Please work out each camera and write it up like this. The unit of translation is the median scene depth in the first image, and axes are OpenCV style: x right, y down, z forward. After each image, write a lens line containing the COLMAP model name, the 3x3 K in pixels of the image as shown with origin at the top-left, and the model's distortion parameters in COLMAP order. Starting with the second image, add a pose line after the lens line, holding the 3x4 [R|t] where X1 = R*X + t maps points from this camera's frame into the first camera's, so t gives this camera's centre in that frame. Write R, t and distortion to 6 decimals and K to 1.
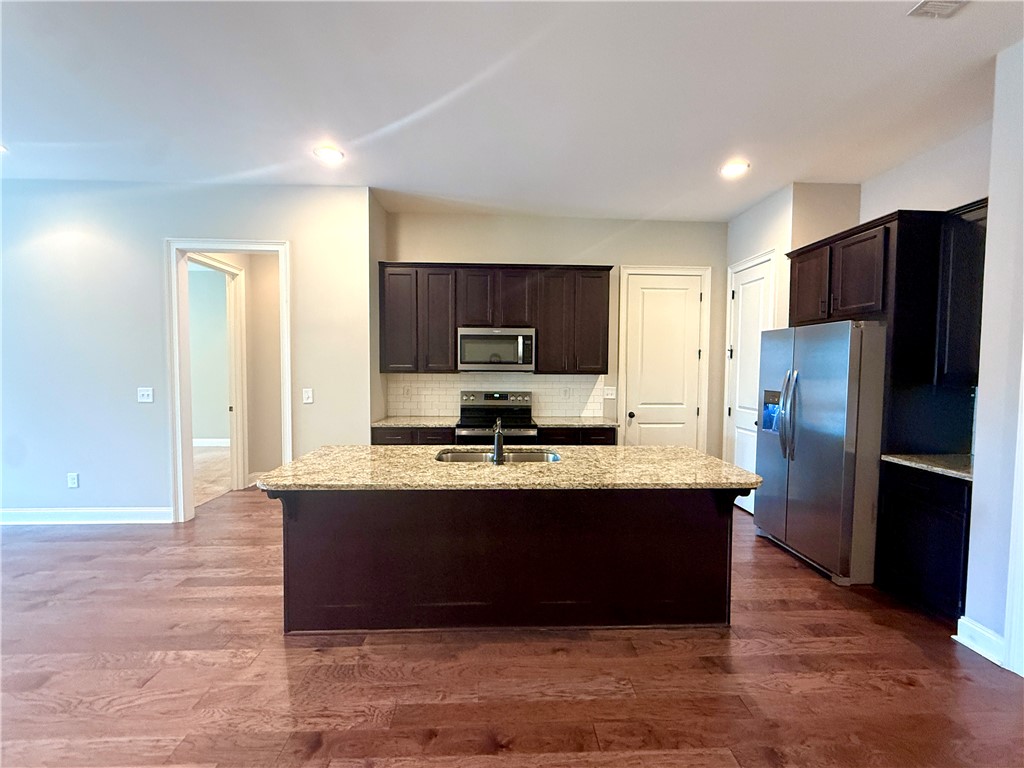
lens RADIAL K [[412.6, 0, 512.0], [0, 412.6, 384.0], [0, 0, 1]] dist [-0.000217, -0.000029]
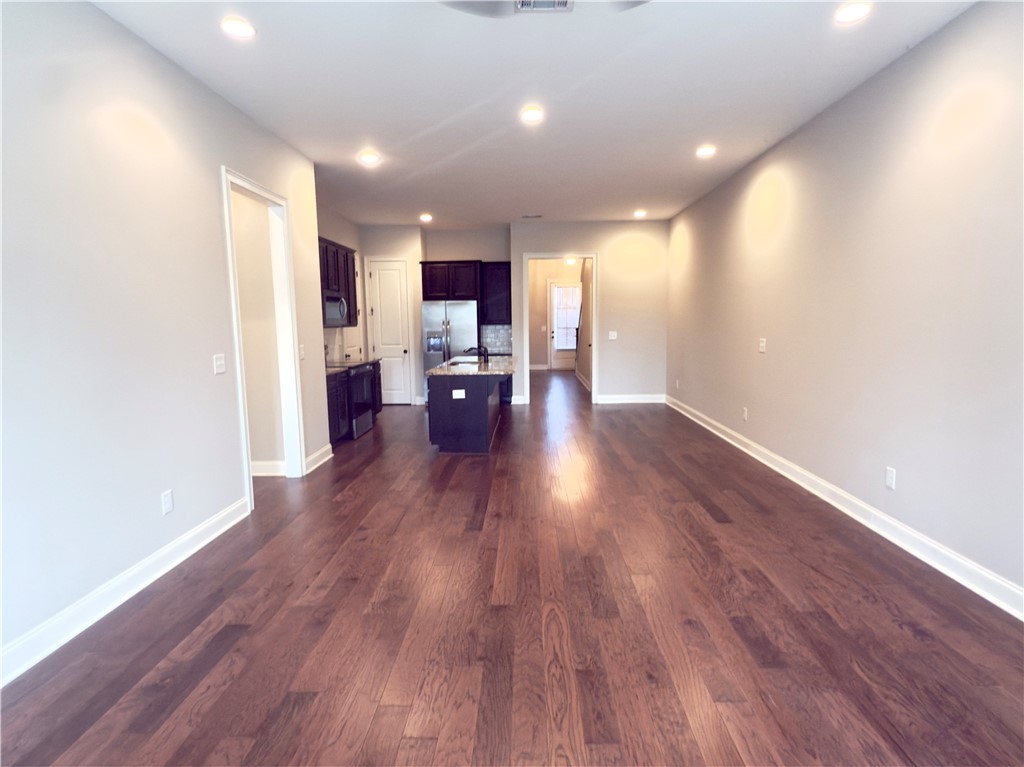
lens RADIAL K [[534.4, 0, 512.0], [0, 534.4, 383.5], [0, 0, 1]] dist [-0.000359, -0.000011]
pose [[0.080449, -0.118355, 0.989707, -2.332722], [0.052784, 0.992038, 0.114343, -0.016971], [-0.995360, 0.043041, 0.086055, 0.491072]]
